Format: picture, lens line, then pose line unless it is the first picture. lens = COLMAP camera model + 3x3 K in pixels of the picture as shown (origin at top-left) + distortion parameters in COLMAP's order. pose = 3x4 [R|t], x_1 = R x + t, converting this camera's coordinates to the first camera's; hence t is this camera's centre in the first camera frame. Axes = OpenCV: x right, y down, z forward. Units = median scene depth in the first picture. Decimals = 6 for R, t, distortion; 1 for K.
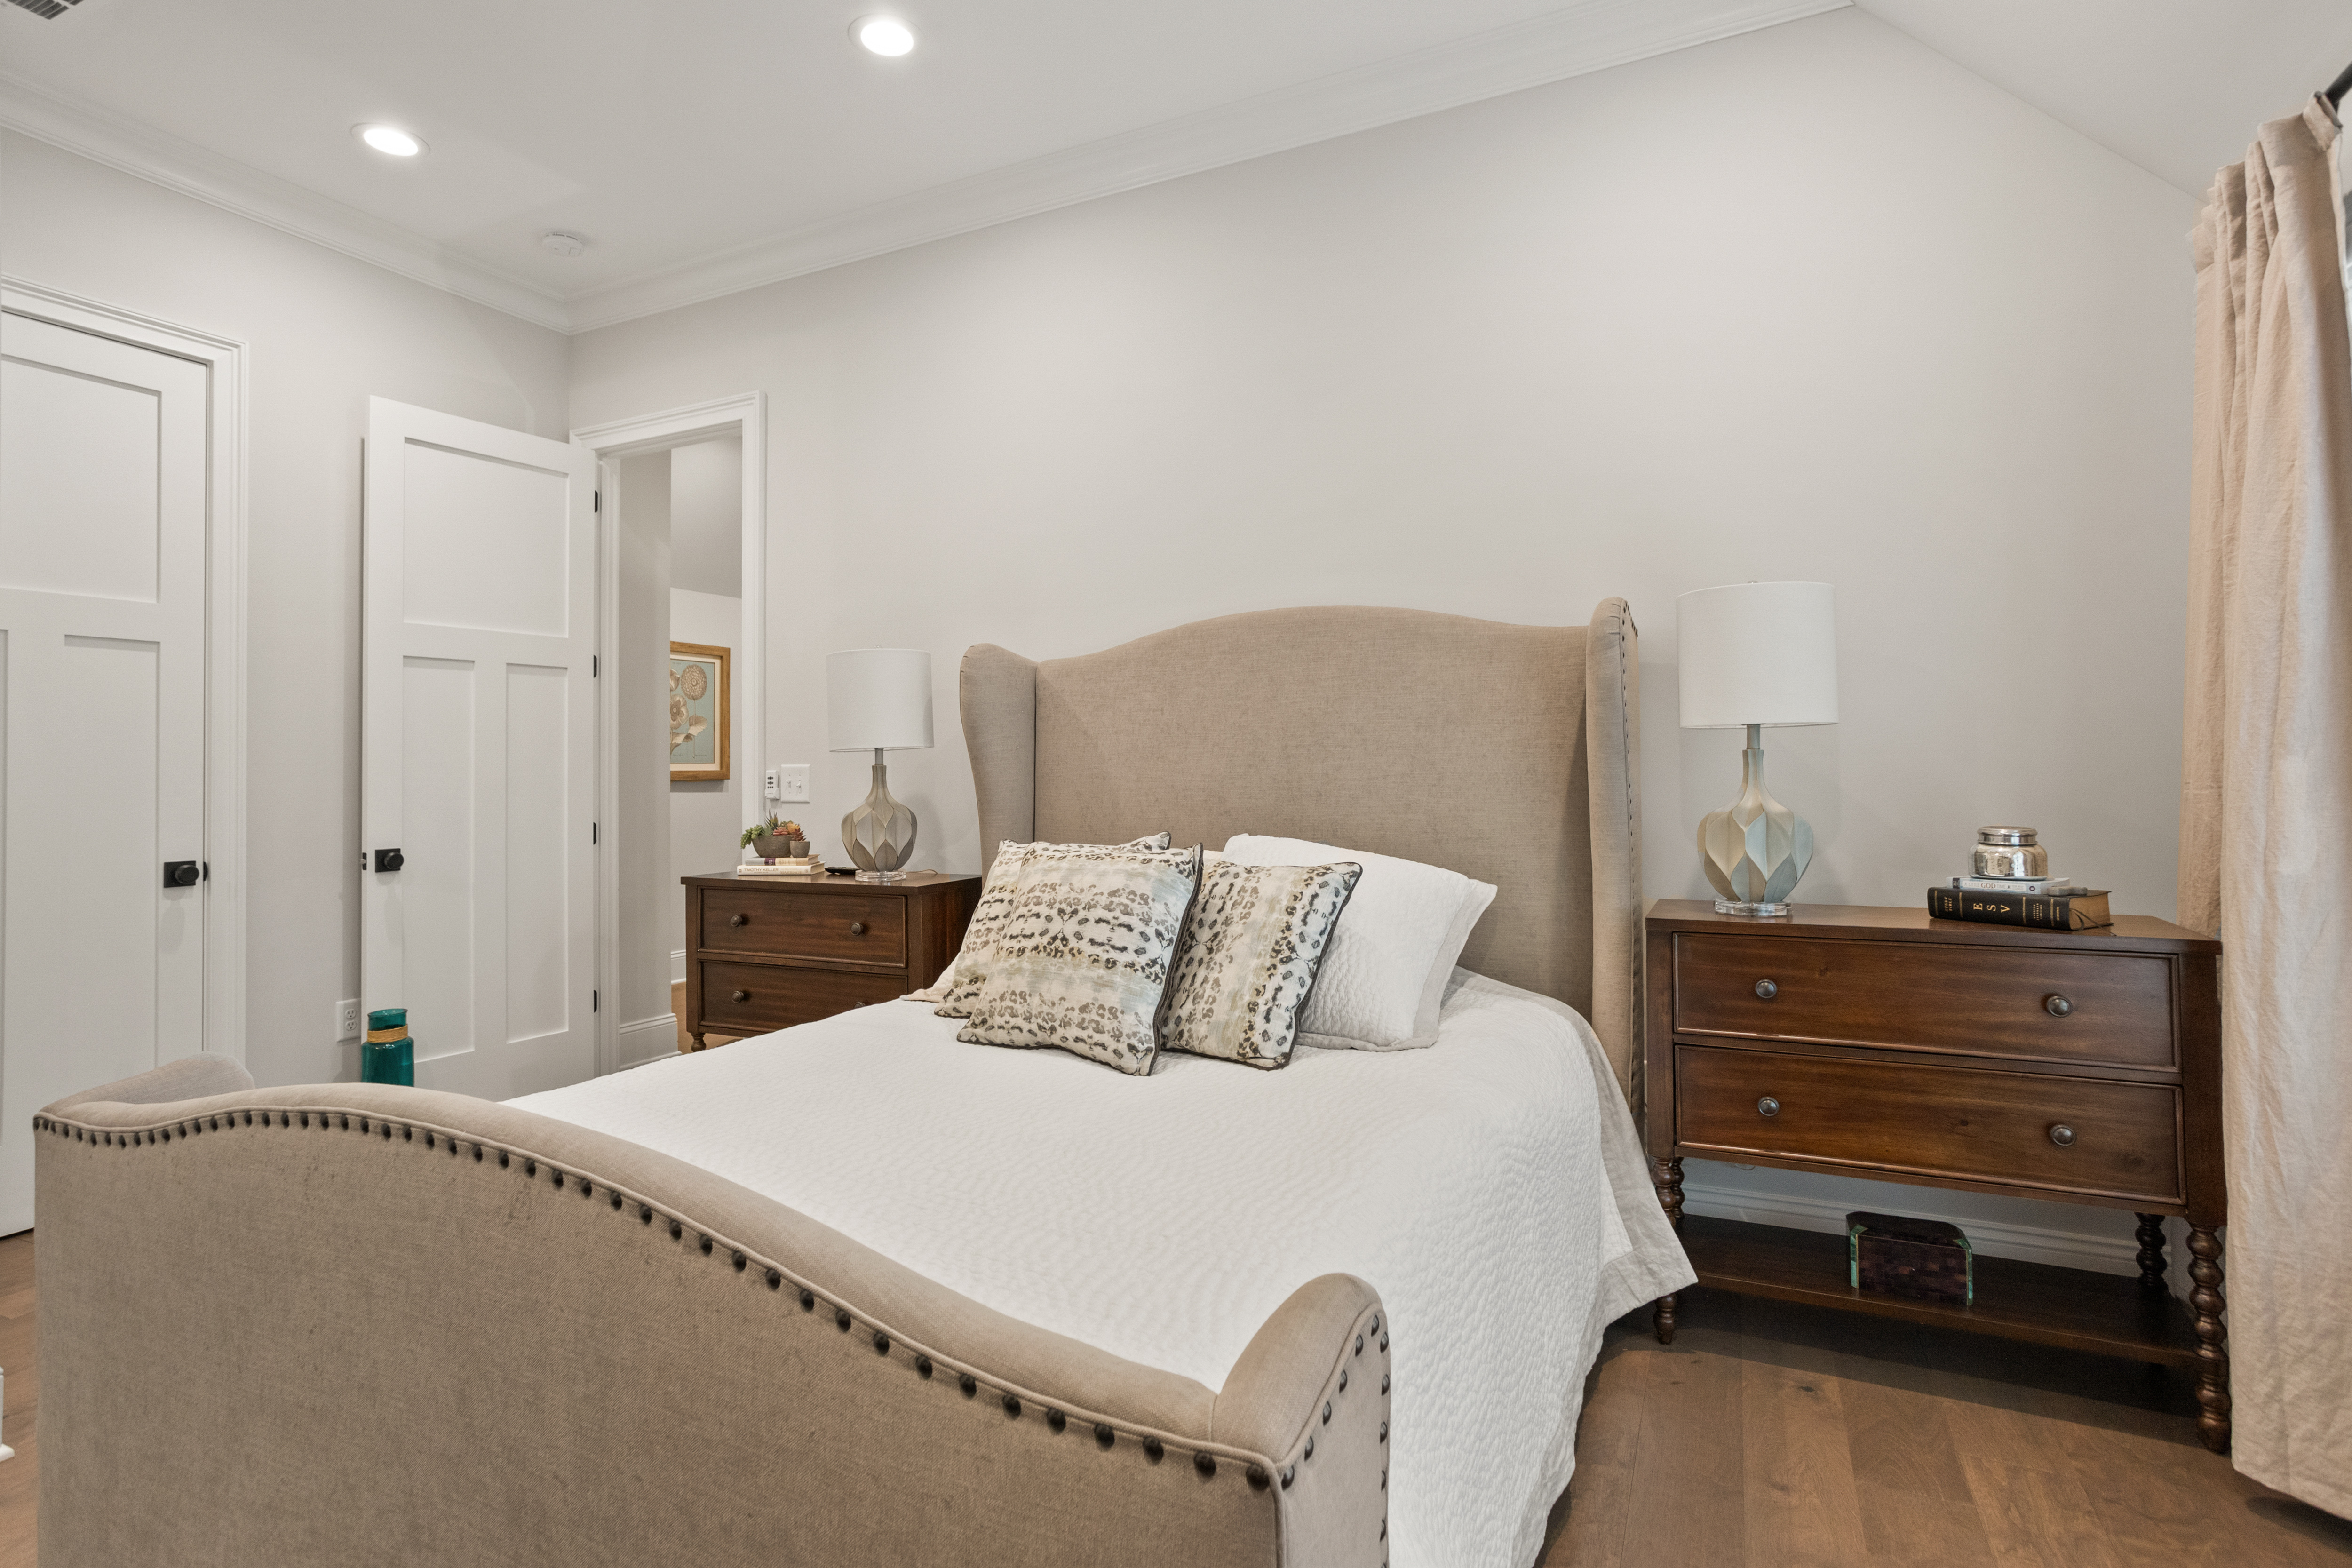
lens RADIAL K [[1162.8, 0, 1158.8], [0, 1162.8, 776.0], [0, 0, 1]] dist [-0.069151, 0.044316]
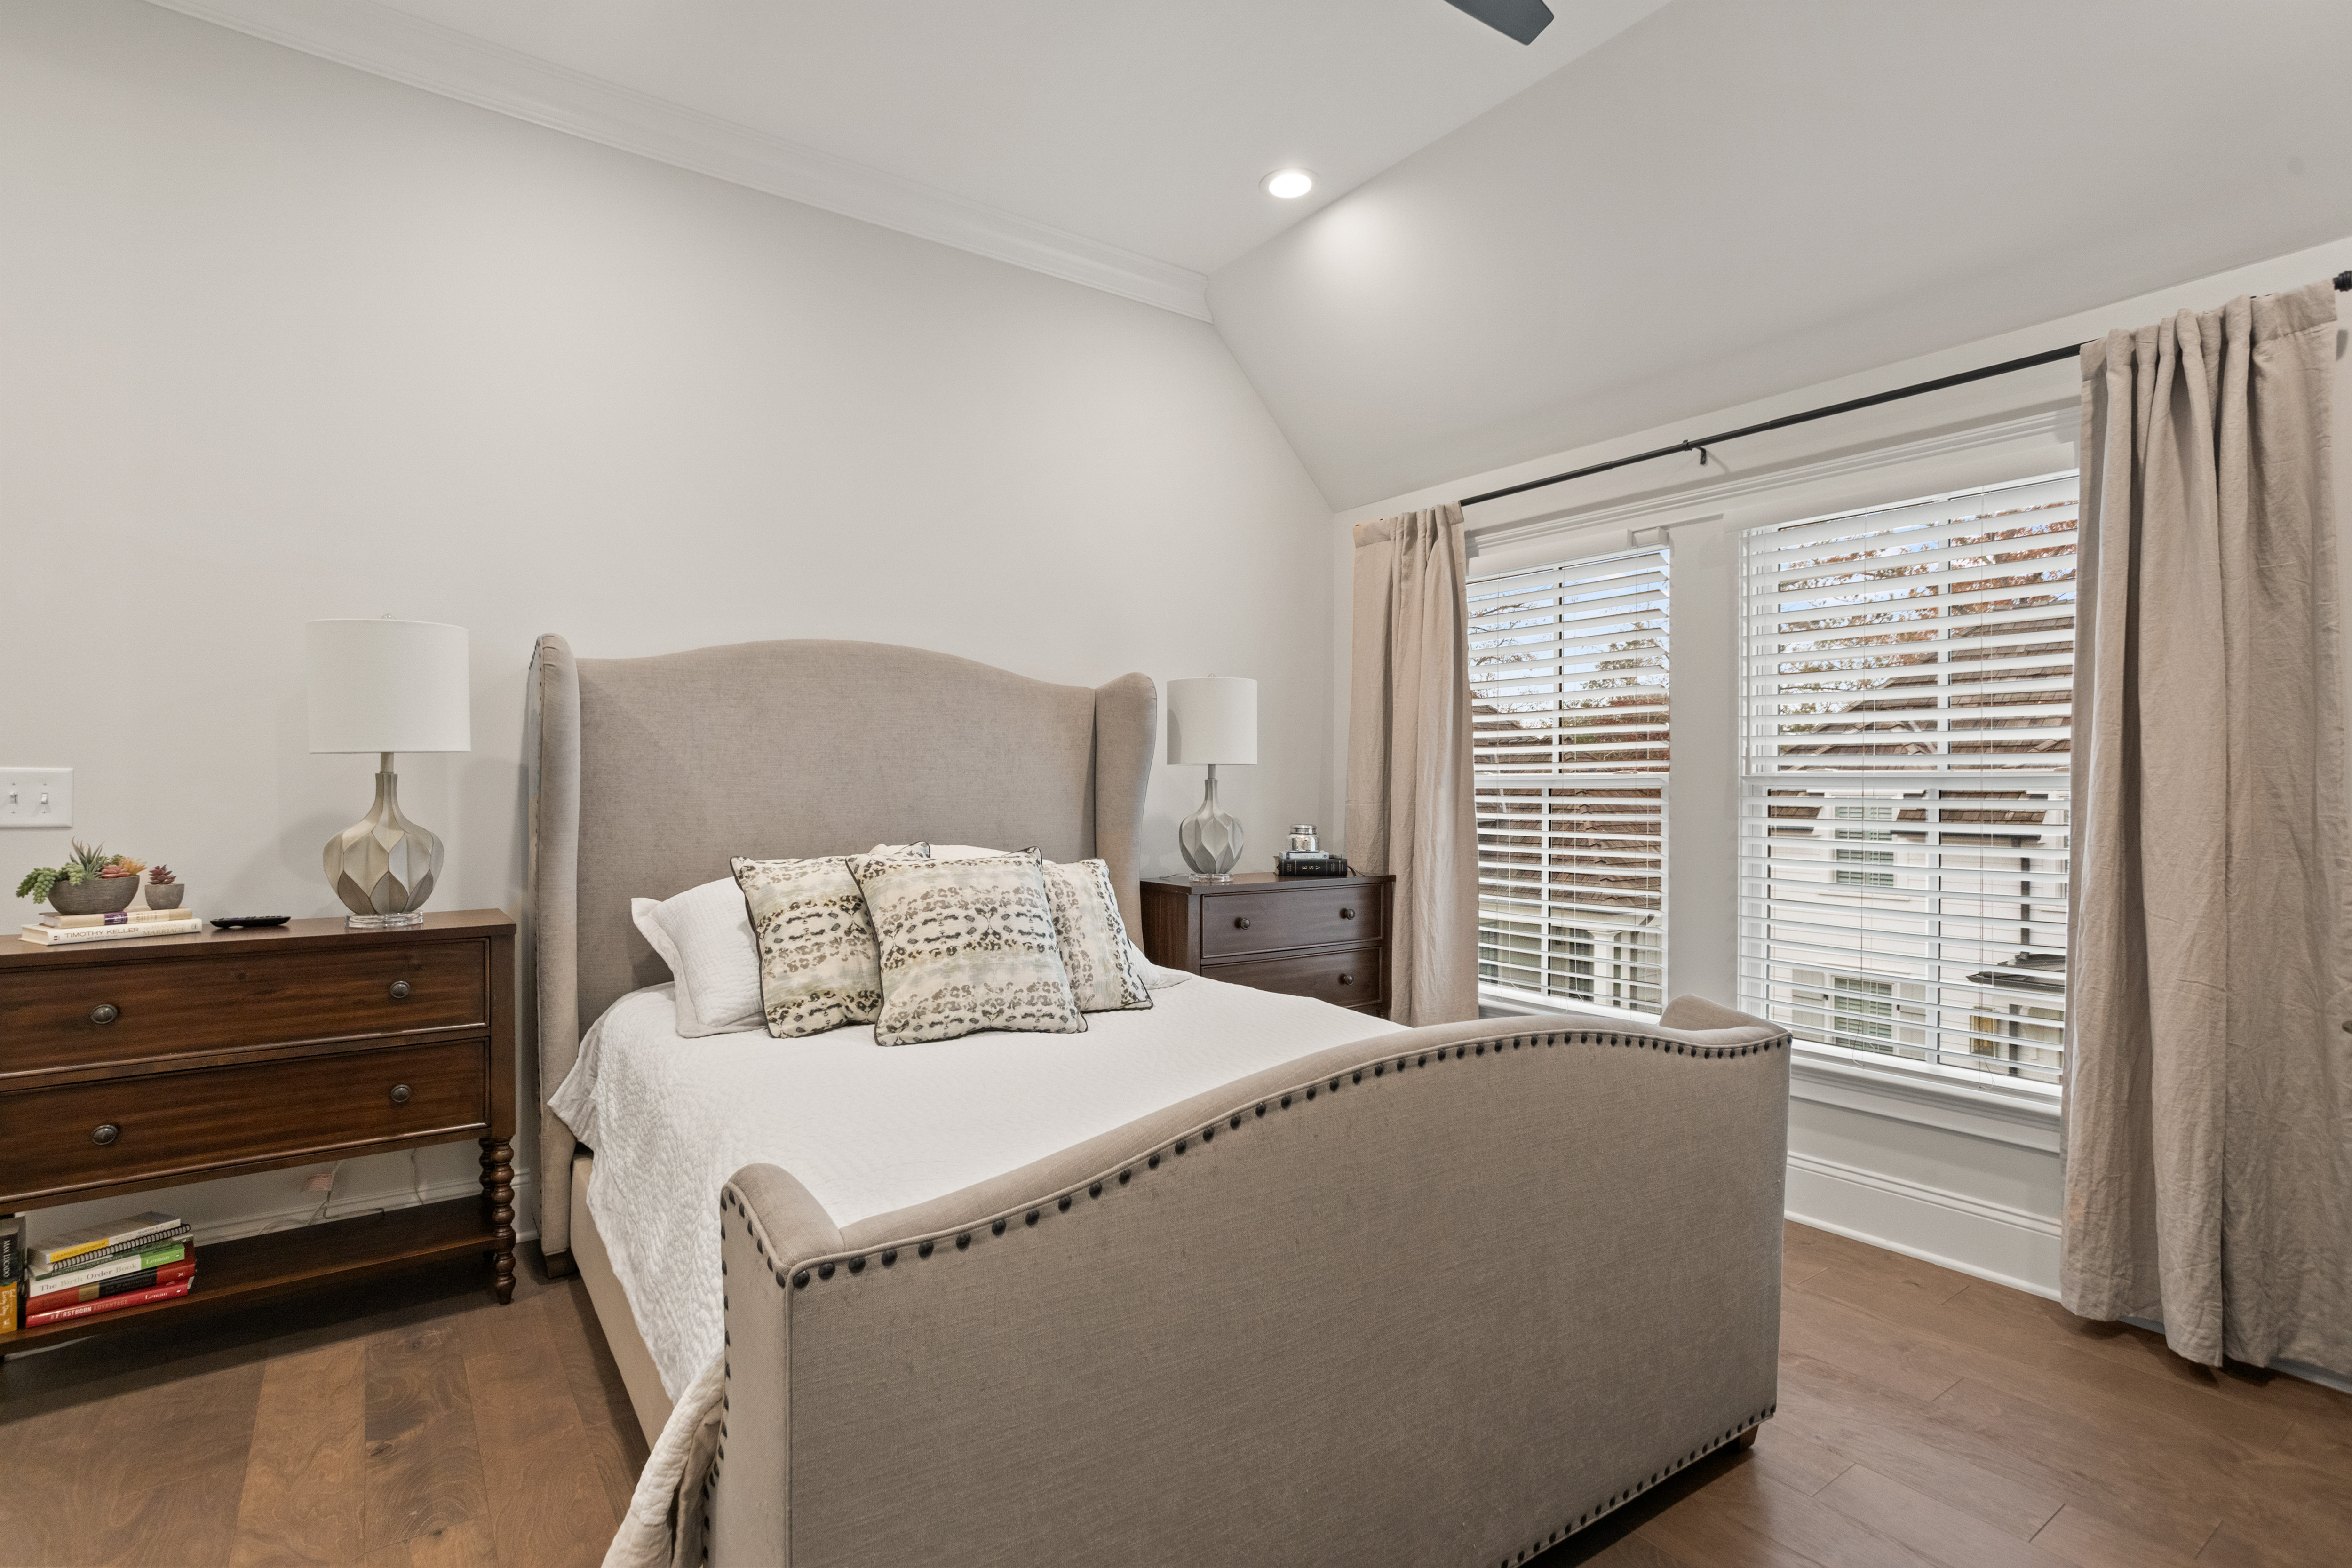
lens RADIAL K [[1162.8, 0, 1158.8], [0, 1162.8, 776.0], [0, 0, 1]] dist [-0.069151, 0.044316]
pose [[0.477833, 0.020373, 0.878215, -1.014488], [-0.005795, 0.999782, -0.020041, 0.006544], [-0.878432, 0.004487, 0.477847, 0.308098]]
